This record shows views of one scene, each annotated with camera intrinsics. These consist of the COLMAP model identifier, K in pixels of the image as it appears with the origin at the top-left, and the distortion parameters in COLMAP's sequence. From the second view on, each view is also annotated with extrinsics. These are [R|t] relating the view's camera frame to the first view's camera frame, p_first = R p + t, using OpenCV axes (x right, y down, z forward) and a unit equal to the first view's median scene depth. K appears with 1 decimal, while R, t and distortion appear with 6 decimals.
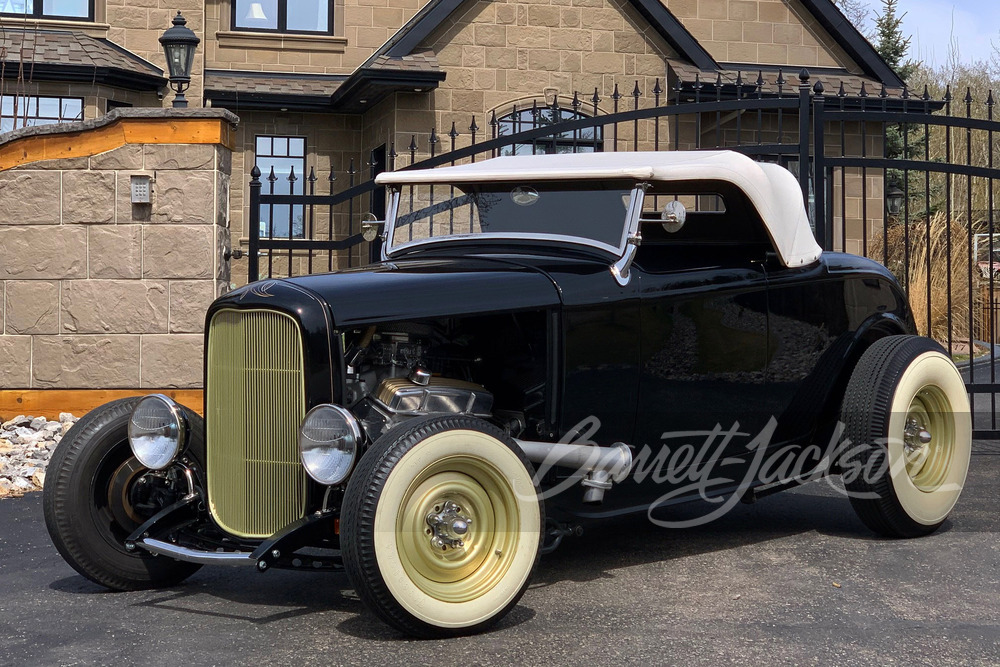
lens RADIAL K [[1982.6, 0, 510.7], [0, 1982.6, 317.0], [0, 0, 1]] dist [0.182774, 0.000000]
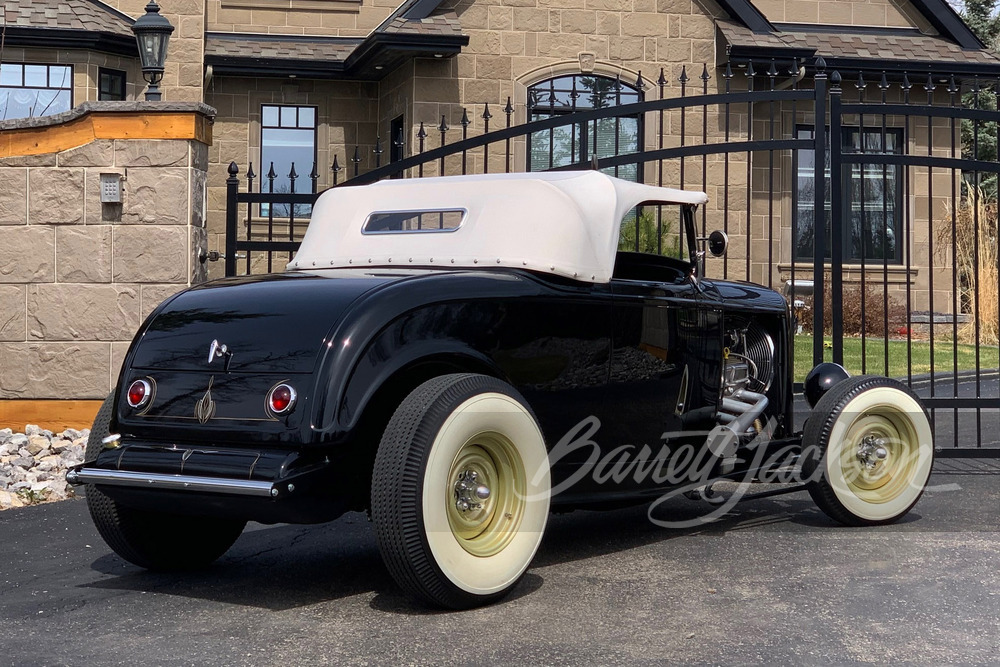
lens RADIAL K [[2244.0, 0, 476.9], [0, 2244.0, 331.3], [0, 0, 1]] dist [0.189679, 0.000000]
pose [[0.999149, 0.003216, -0.041120, 0.043494], [-0.002503, 0.999846, 0.017387, -0.021375], [0.041170, -0.017269, 0.999003, -0.079551]]
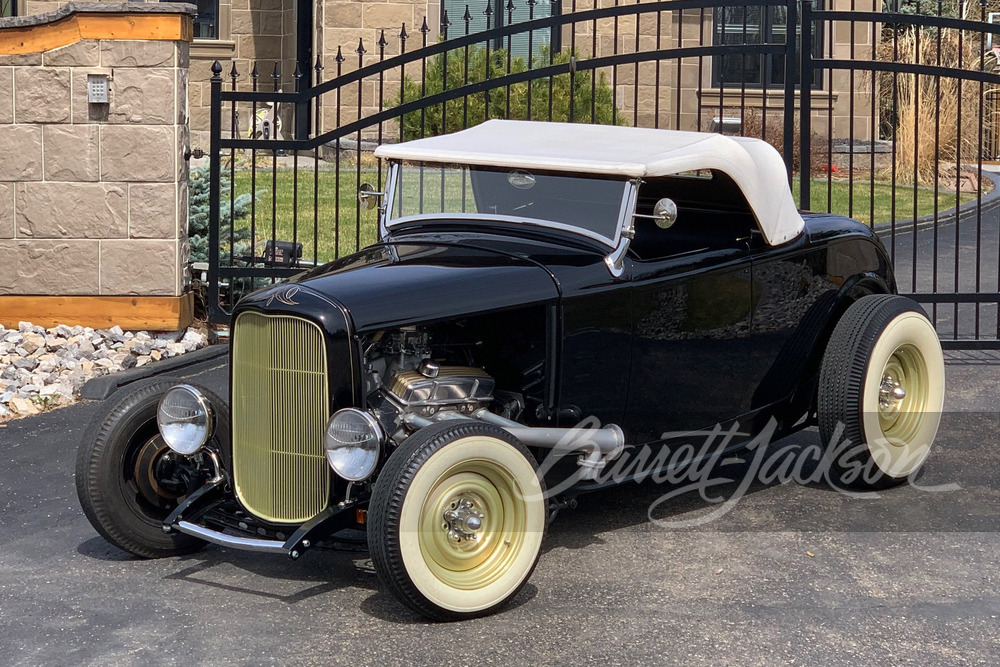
lens RADIAL K [[2422.0, 0, 503.3], [0, 2422.0, 335.9], [0, 0, 1]] dist [0.168484, 0.000000]
pose [[0.999563, 0.002037, 0.029487, -0.036084], [-0.005375, 0.993516, 0.113562, -0.111704], [-0.029065, -0.113671, 0.993093, -0.246845]]
